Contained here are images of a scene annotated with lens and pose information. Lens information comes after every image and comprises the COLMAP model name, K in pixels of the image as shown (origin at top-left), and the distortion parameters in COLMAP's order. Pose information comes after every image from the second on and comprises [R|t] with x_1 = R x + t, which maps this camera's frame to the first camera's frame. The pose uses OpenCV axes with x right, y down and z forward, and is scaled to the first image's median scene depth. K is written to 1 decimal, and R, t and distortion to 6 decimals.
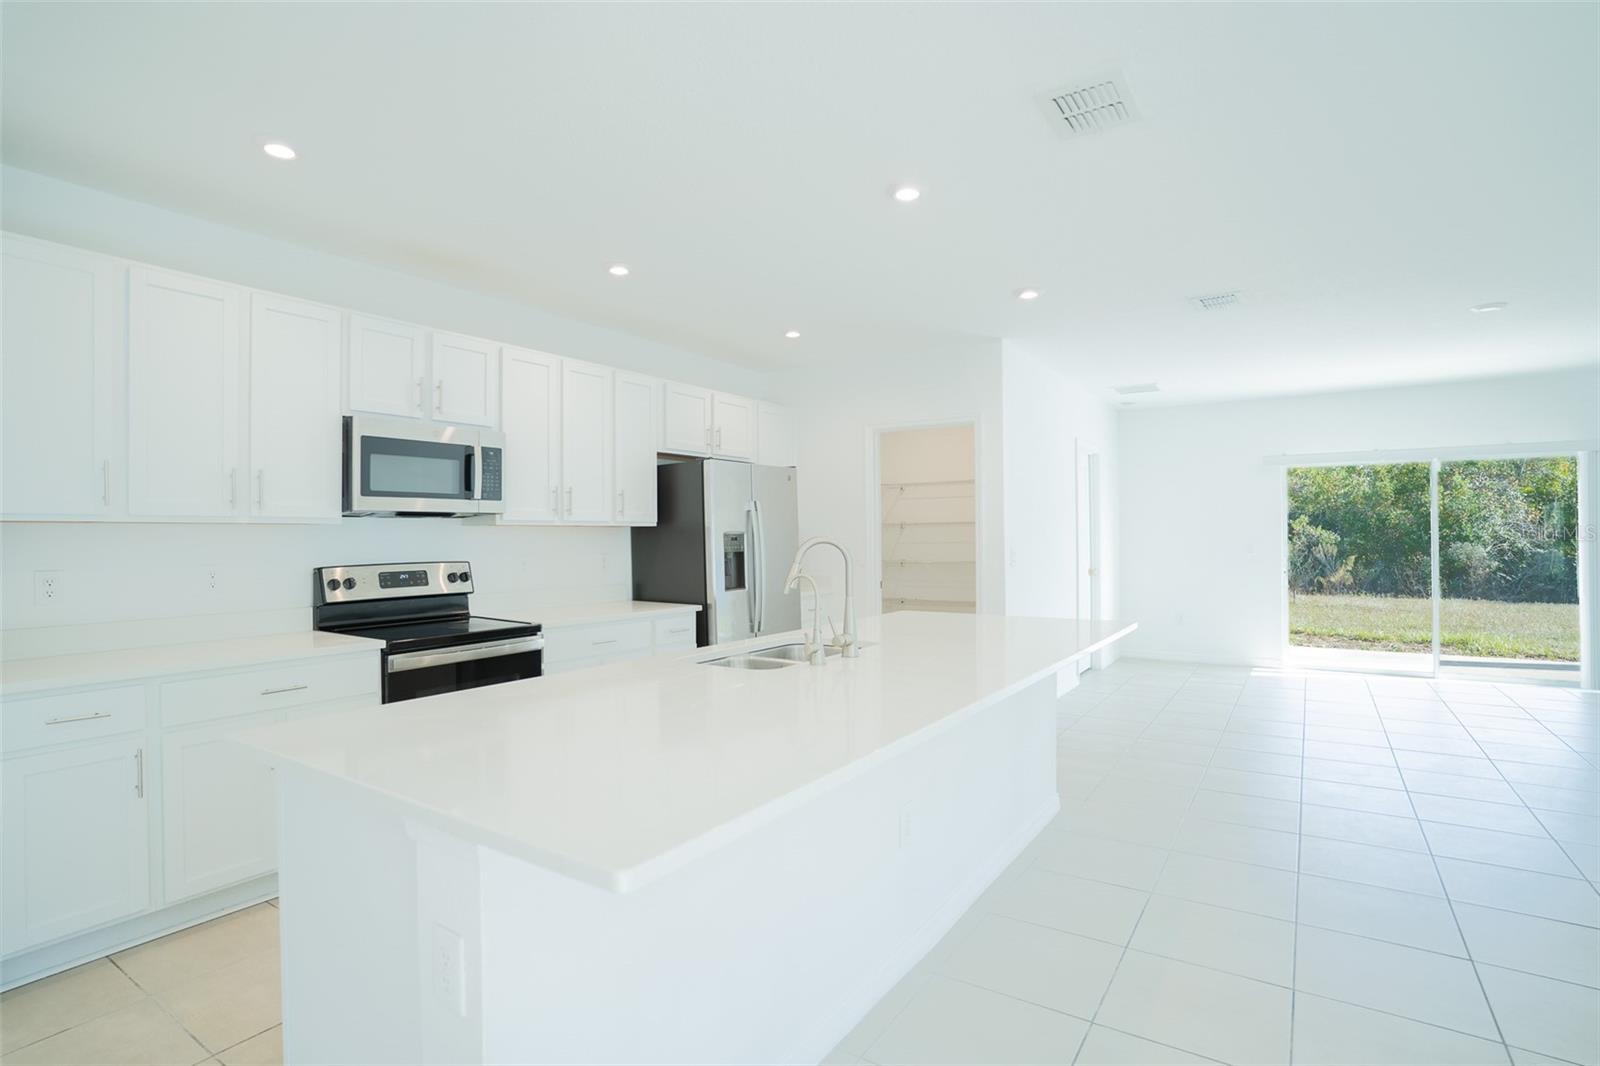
lens RADIAL K [[801.1, 0, 800.0], [0, 801.1, 533.0], [0, 0, 1]] dist [-0.072330, 0.031199]
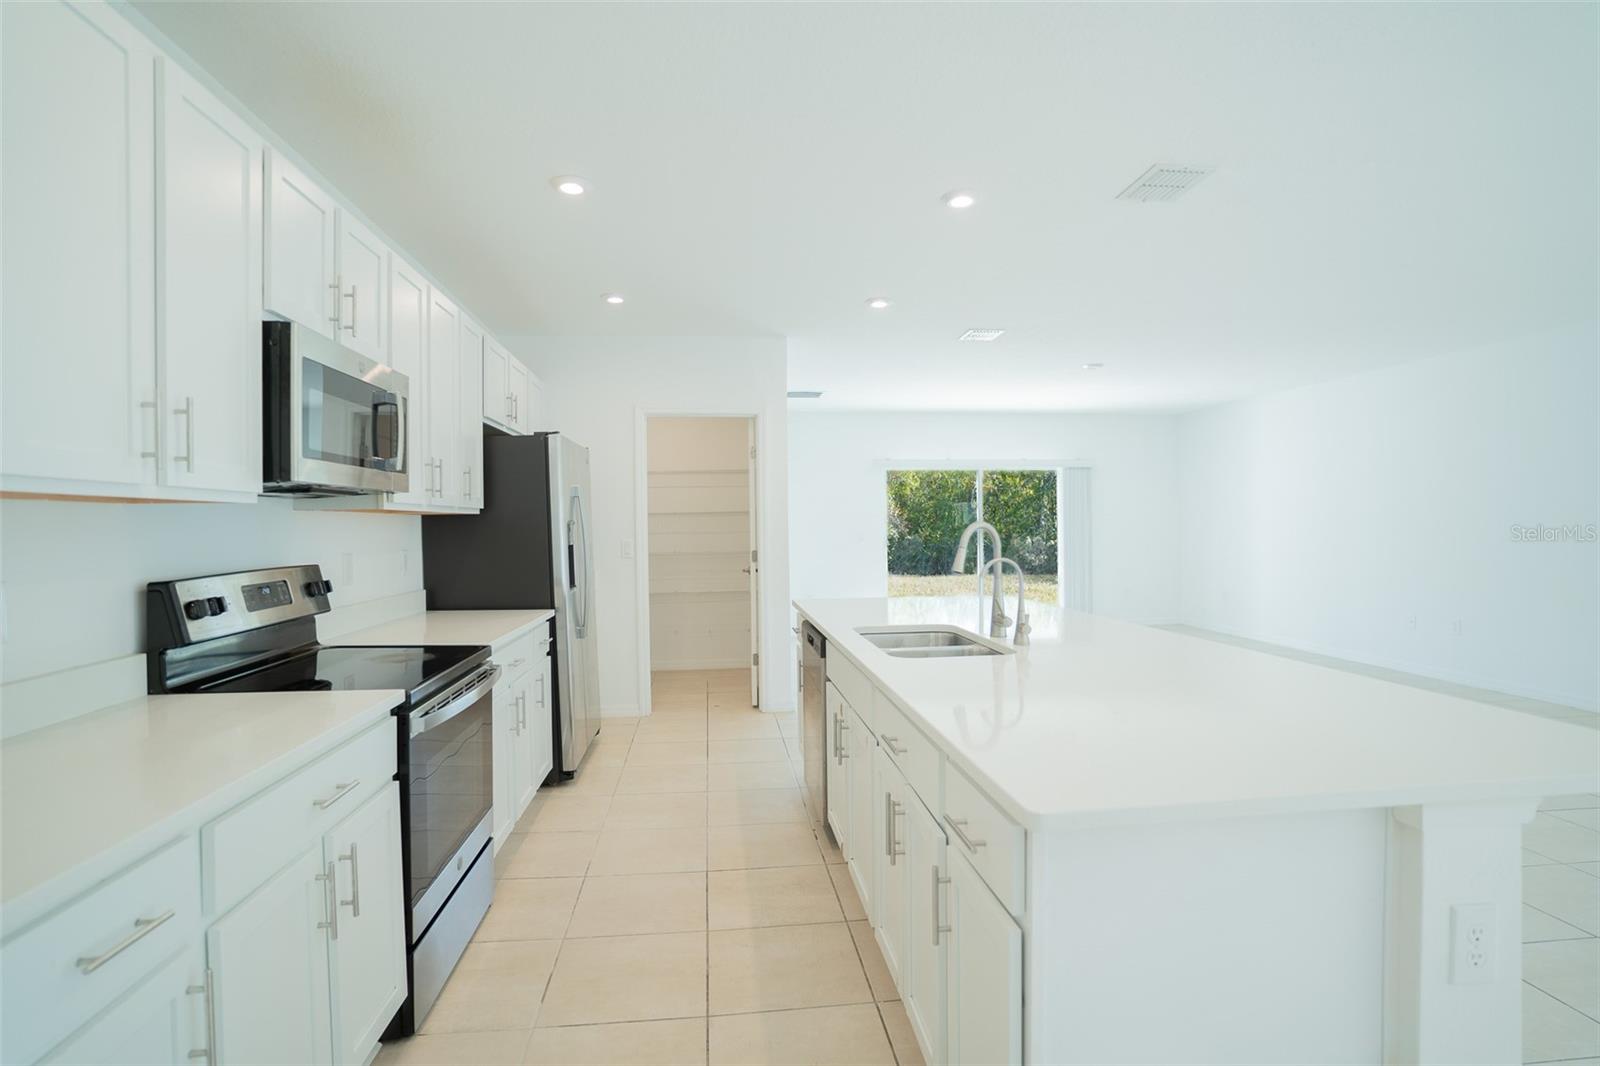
lens RADIAL K [[799.0, 0, 799.5], [0, 799.0, 521.1], [0, 0, 1]] dist [-0.071637, 0.032982]
pose [[0.767398, 0.000435, 0.641171, -0.435743], [0.003748, 0.999980, -0.005165, 0.003624], [-0.641161, 0.006367, 0.767380, 0.194059]]
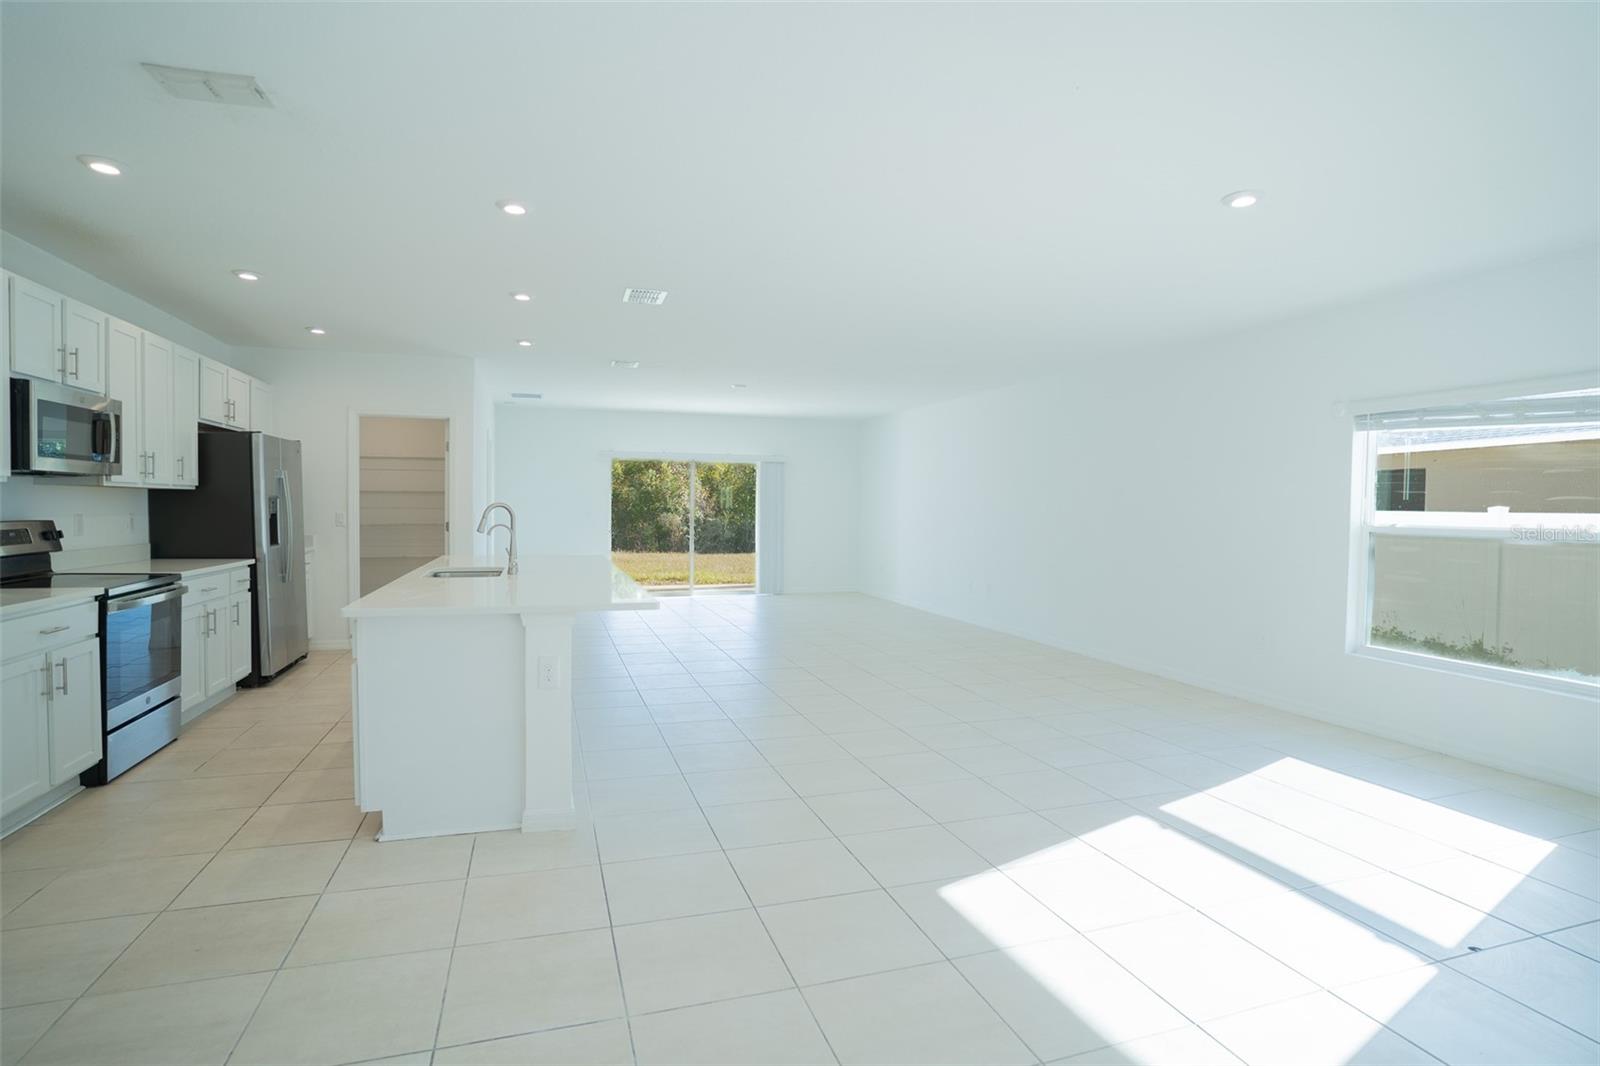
lens RADIAL K [[799.0, 0, 799.5], [0, 799.0, 521.1], [0, 0, 1]] dist [-0.071637, 0.032982]
pose [[0.624444, -0.000328, 0.781069, -0.487577], [-0.018642, 0.999709, 0.015323, 0.003100], [-0.780847, -0.024129, 0.624256, -0.308577]]
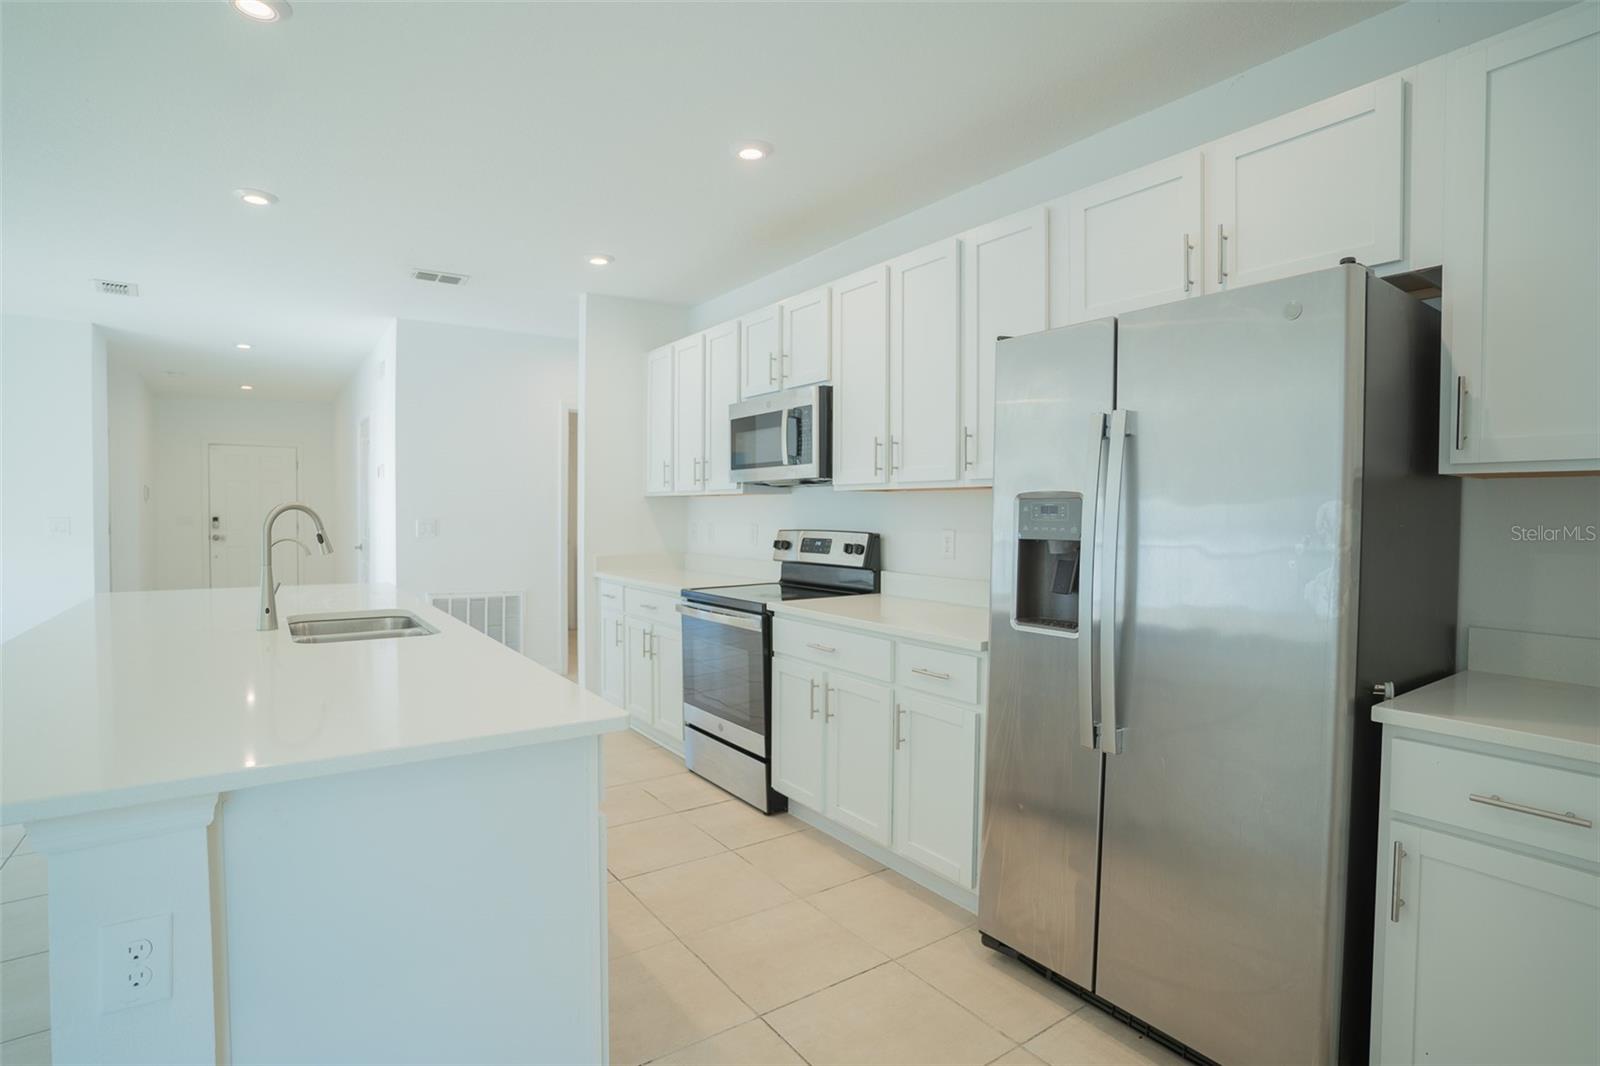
lens RADIAL K [[799.0, 0, 799.5], [0, 799.0, 521.1], [0, 0, 1]] dist [-0.071637, 0.032982]
pose [[-0.370168, 0.011752, -0.928890, 0.357960], [-0.002101, 0.999907, 0.013488, 0.009238], [0.928962, 0.006945, -0.370109, 1.030185]]
